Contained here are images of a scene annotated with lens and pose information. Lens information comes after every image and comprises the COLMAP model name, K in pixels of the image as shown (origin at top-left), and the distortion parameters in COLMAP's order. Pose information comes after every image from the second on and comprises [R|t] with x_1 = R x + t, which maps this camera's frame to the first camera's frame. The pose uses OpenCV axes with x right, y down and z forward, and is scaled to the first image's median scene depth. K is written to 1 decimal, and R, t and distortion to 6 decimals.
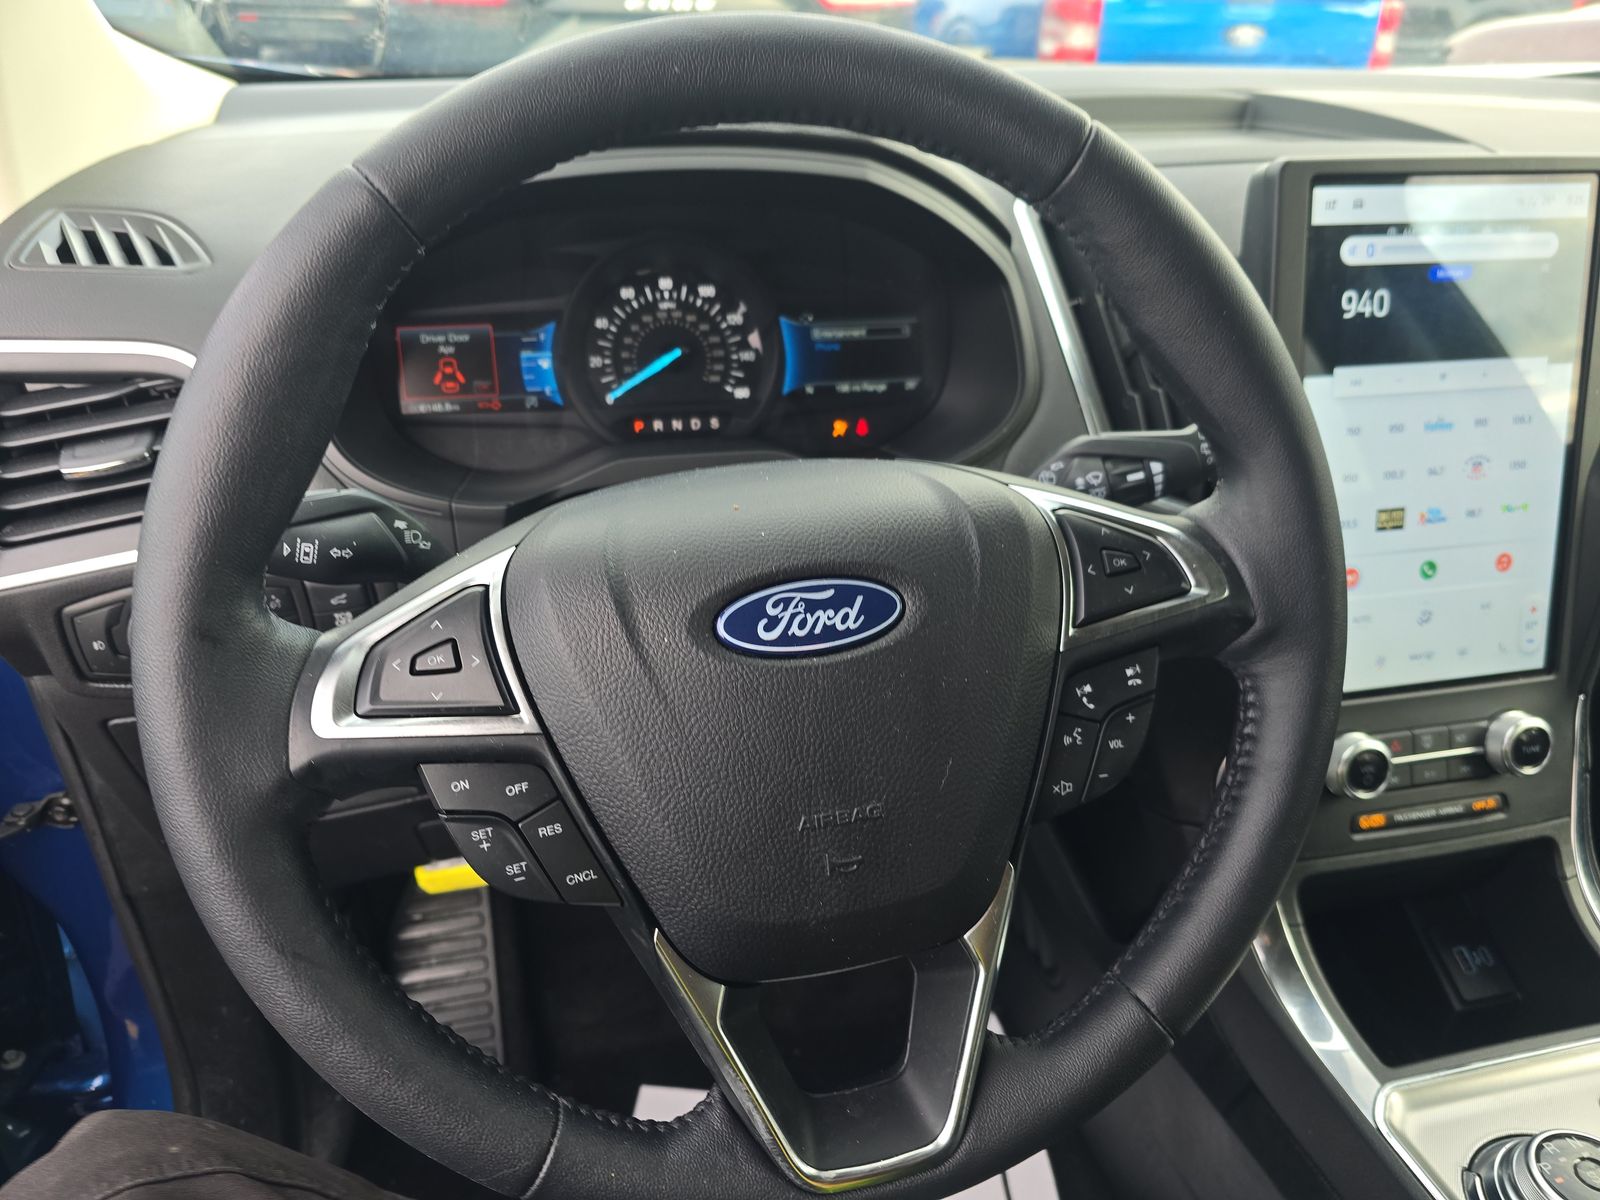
lens RADIAL K [[1088.7, 0, 796.4], [0, 1088.7, 582.7], [0, 0, 1]] dist [0.023979, -0.035831]
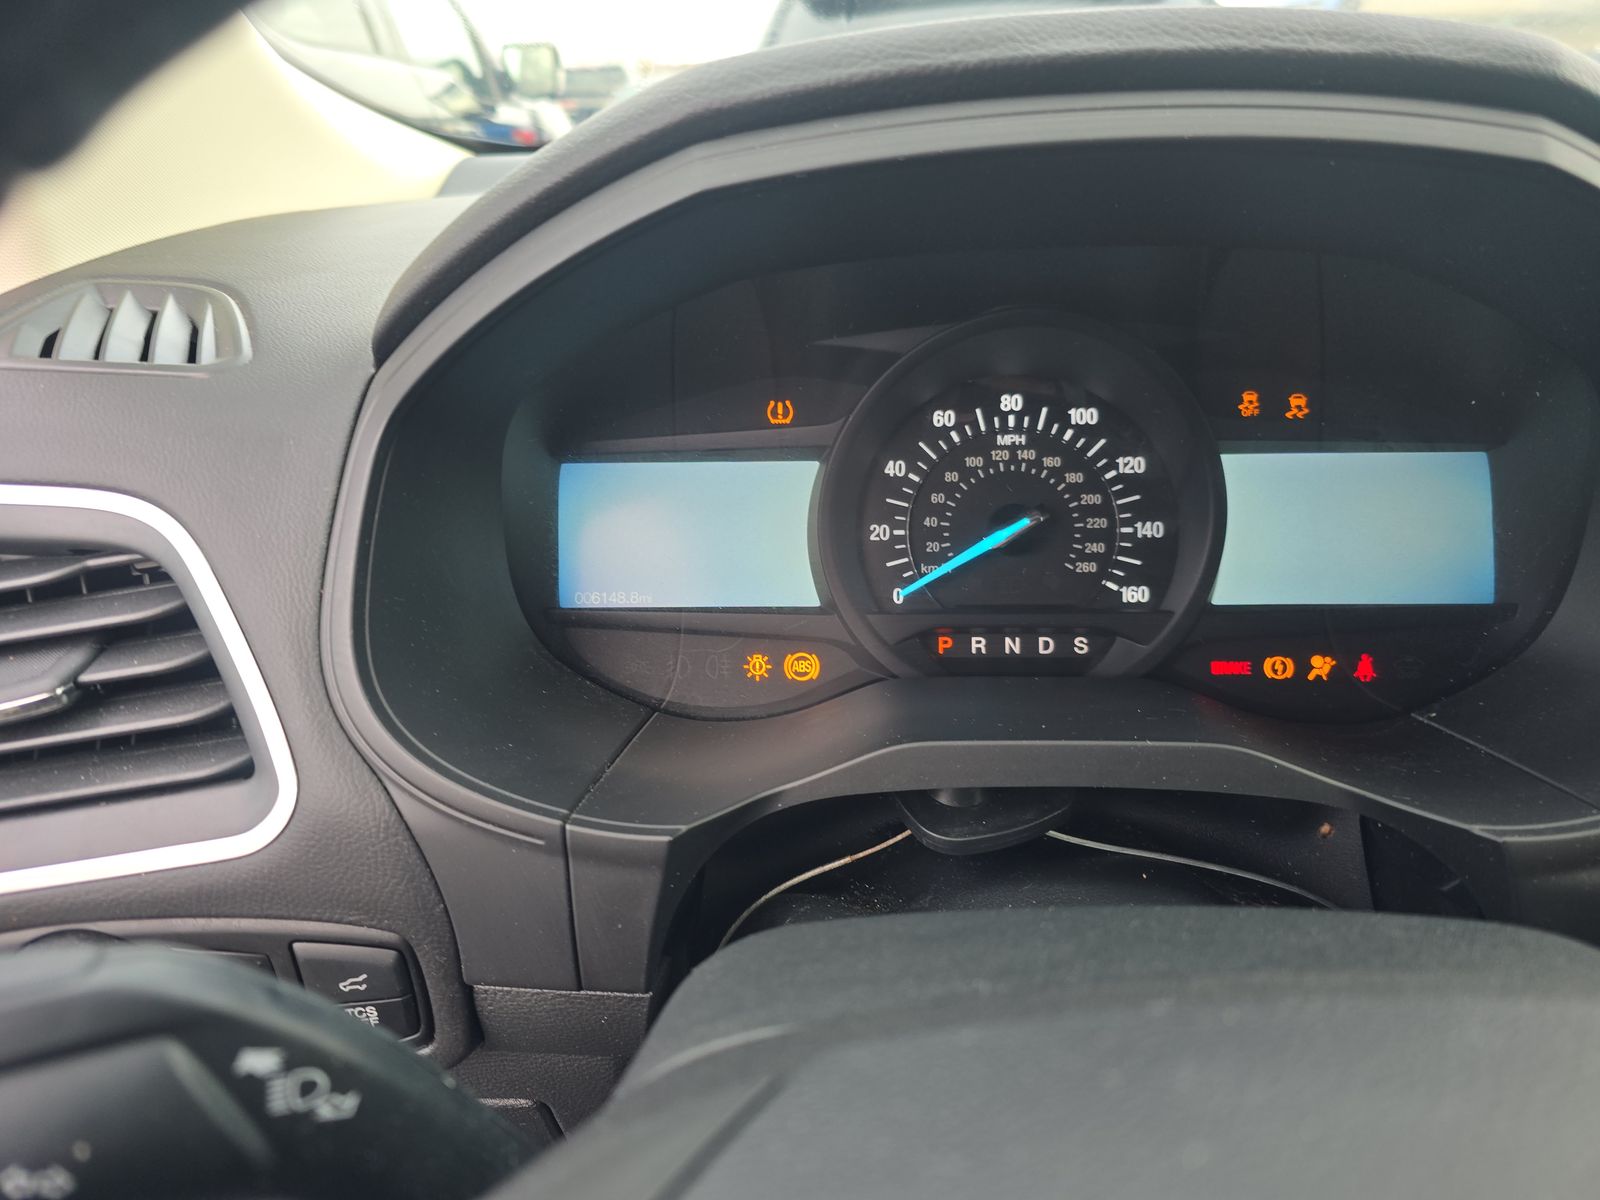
lens RADIAL K [[1088.7, 0, 727.3], [0, 1088.7, 614.9], [0, 0, 1]] dist [0.023979, -0.035831]
pose [[0.945947, 0.067708, -0.317174, -0.071375], [-0.093127, 0.993487, -0.065662, -0.110197], [0.310662, 0.091650, 0.946092, 0.416519]]
